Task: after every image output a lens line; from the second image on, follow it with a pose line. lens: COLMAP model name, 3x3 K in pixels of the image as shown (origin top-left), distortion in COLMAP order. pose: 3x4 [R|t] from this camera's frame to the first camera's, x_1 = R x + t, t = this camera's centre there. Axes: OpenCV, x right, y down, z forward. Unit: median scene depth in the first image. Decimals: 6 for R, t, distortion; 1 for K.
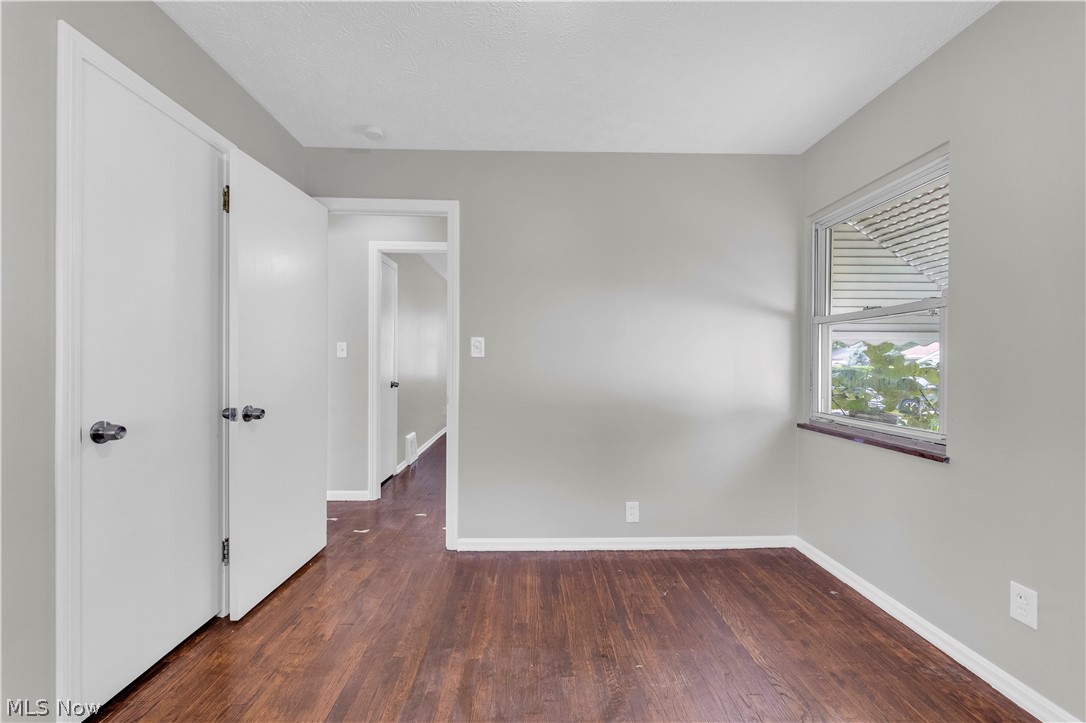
lens RADIAL K [[441.1, 0, 543.1], [0, 441.1, 360.4], [0, 0, 1]] dist [-0.002248, -0.000674]
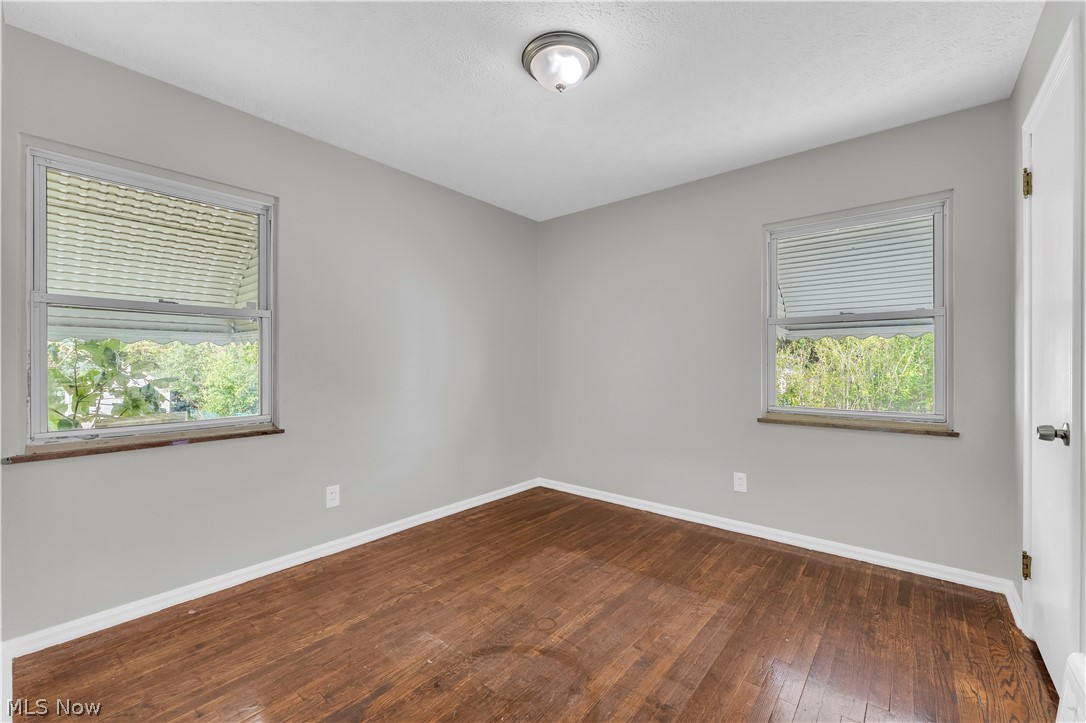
lens RADIAL K [[441.1, 0, 543.1], [0, 441.1, 358.9], [0, 0, 1]] dist [-0.002248, -0.000674]
pose [[-0.750371, -0.001051, 0.661016, -0.571440], [-0.005956, 0.999969, -0.005172, 0.003273], [-0.660990, -0.007818, -0.750354, 1.410726]]
